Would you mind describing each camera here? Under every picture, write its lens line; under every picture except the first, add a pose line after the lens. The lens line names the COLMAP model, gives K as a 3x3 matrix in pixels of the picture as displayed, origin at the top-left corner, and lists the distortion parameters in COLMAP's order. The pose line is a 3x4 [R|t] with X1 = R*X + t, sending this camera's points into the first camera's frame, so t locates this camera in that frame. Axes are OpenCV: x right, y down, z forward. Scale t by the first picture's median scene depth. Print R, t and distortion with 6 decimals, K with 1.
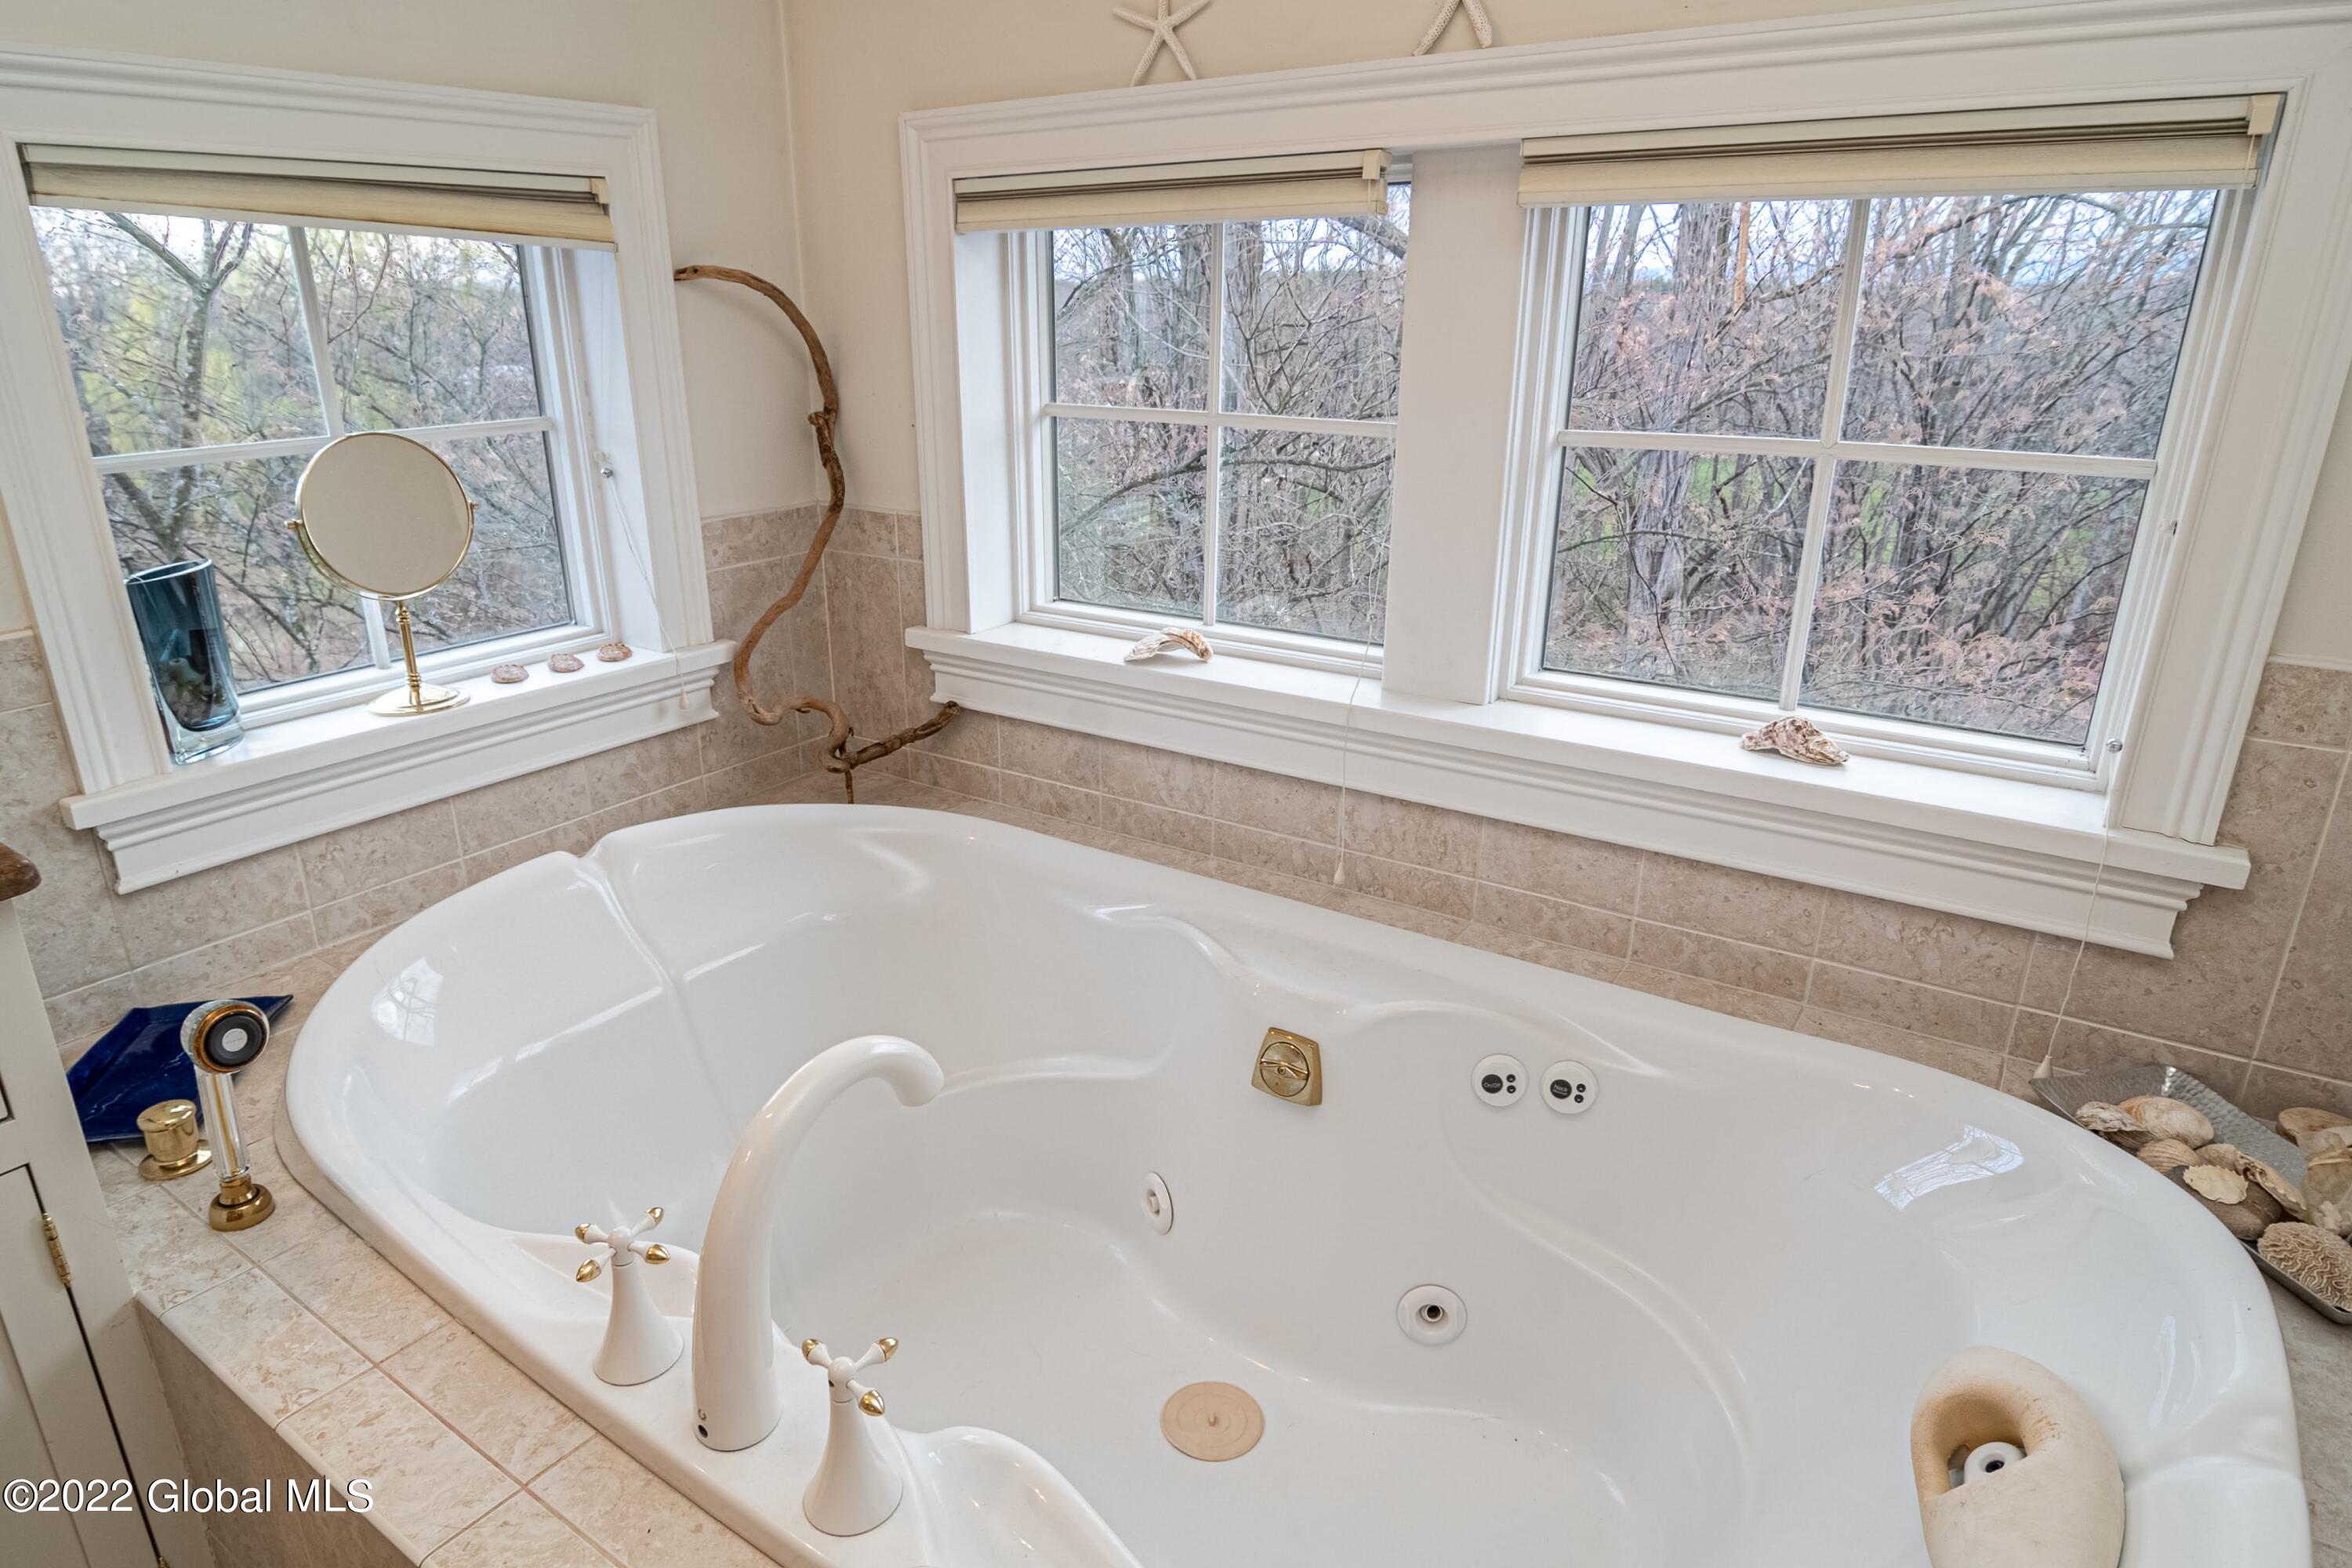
lens RADIAL K [[1372.1, 0, 1191.1], [0, 1372.1, 789.2], [0, 0, 1]] dist [-0.006874, -0.001559]
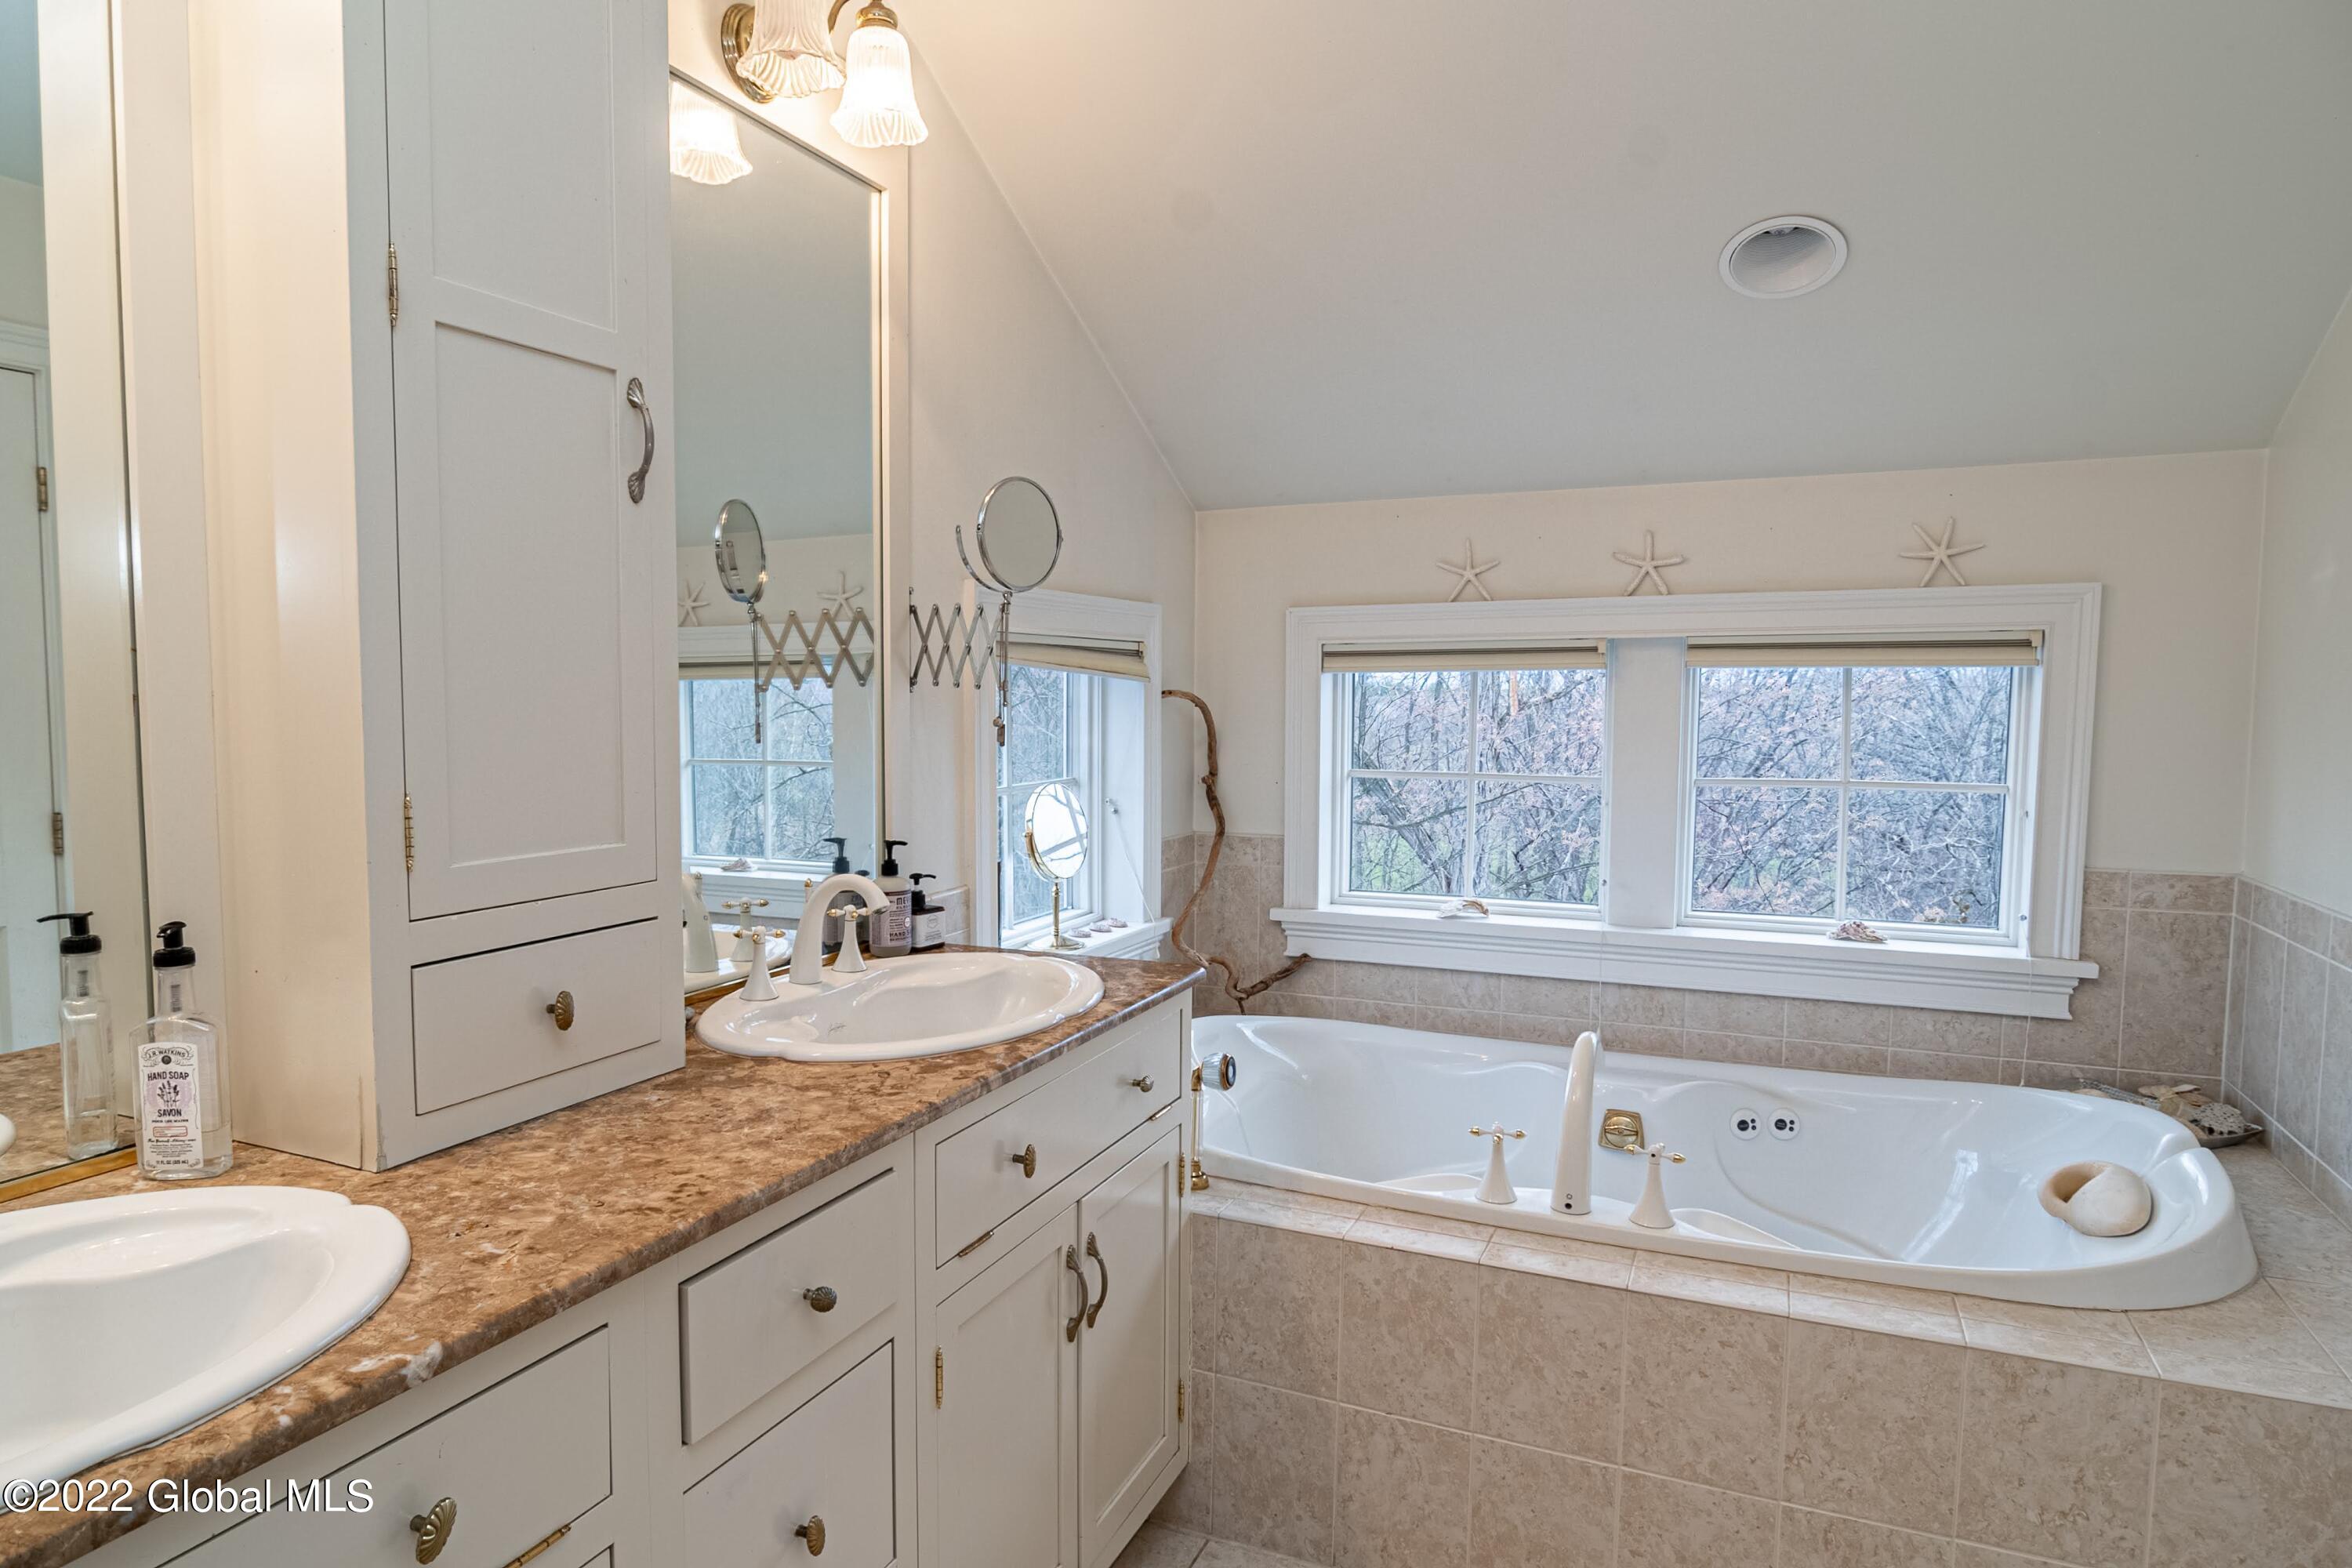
lens RADIAL K [[1372.1, 0, 1154.5], [0, 1372.1, 792.4], [0, 0, 1]] dist [-0.006874, -0.001559]
pose [[0.985377, -0.004630, 0.170328, -0.677351], [0.052010, 0.960098, -0.274784, 0.200748], [-0.162259, 0.279624, 0.946299, -0.555826]]
